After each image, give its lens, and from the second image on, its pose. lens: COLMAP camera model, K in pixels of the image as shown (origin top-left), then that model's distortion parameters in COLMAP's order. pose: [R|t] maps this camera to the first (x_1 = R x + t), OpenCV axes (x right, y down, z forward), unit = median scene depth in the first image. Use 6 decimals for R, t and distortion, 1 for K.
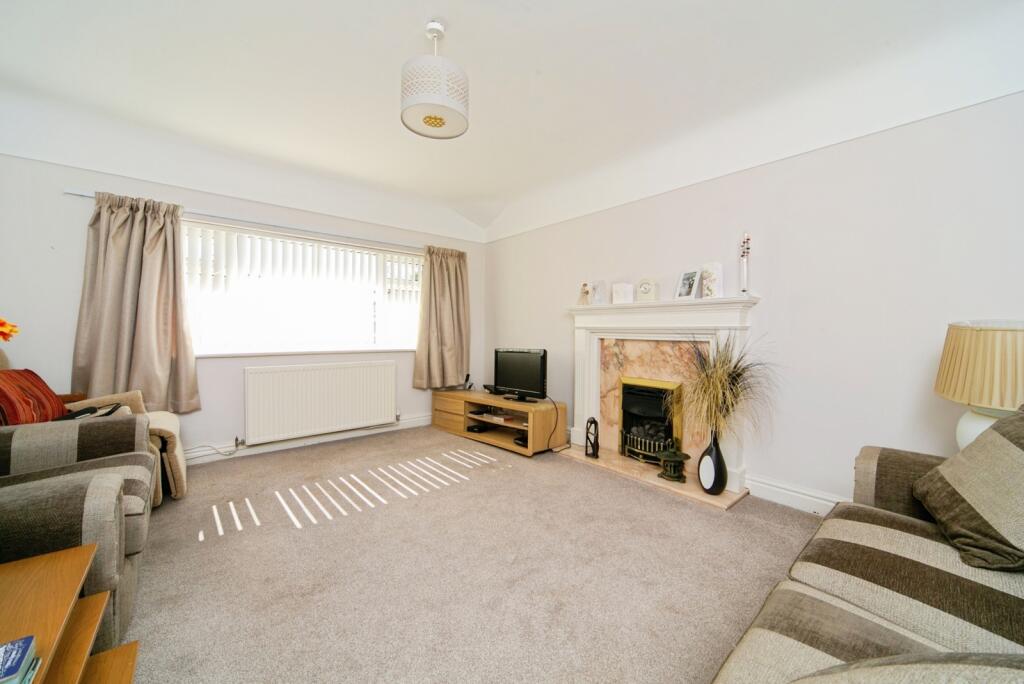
lens RADIAL K [[382.7, 0, 507.2], [0, 382.7, 335.9], [0, 0, 1]] dist [0.015621, -0.000231]
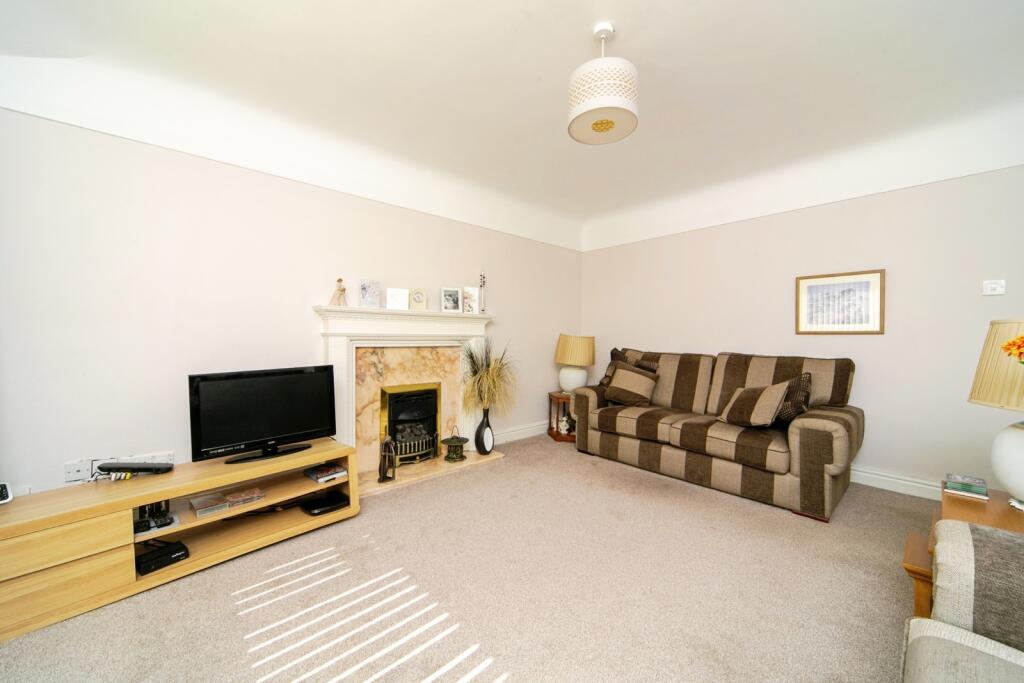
lens RADIAL K [[382.7, 0, 513.1], [0, 382.7, 344.0], [0, 0, 1]] dist [0.015621, -0.000231]
pose [[-0.037432, -0.017038, 0.999154, -0.663696], [0.014951, 0.999733, 0.017608, -0.010184], [-0.999187, 0.015597, -0.037167, 0.735676]]
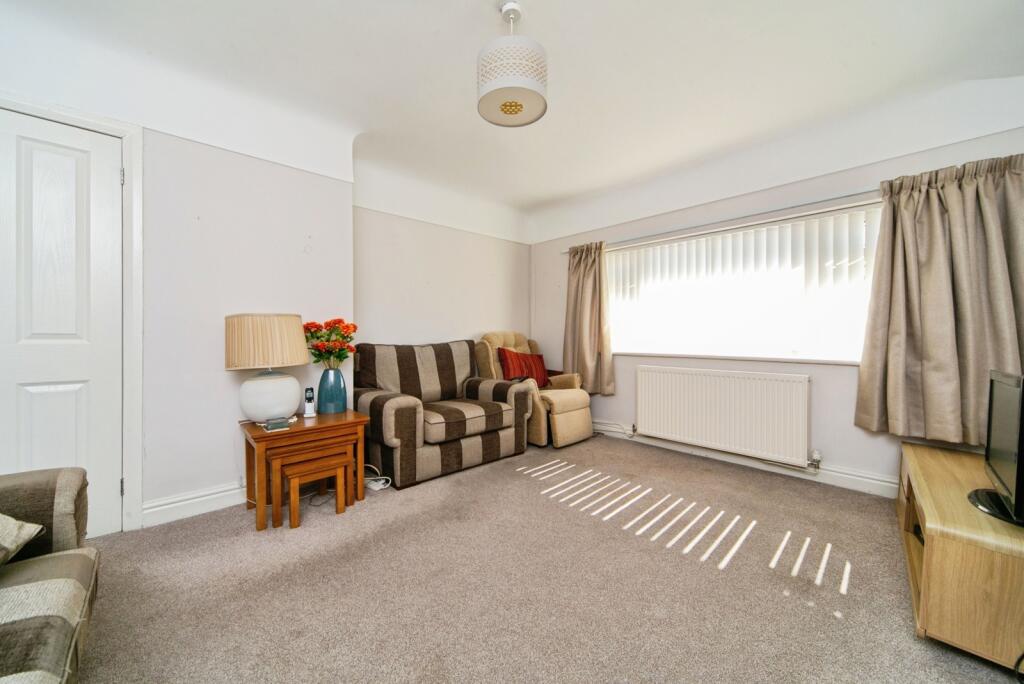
lens RADIAL K [[382.7, 0, 507.7], [0, 382.7, 338.4], [0, 0, 1]] dist [0.015621, -0.000231]
pose [[0.067764, 0.002110, -0.997699, 0.440609], [-0.015514, 0.999879, 0.001061, 0.007469], [0.997581, 0.015407, 0.067788, 0.542264]]
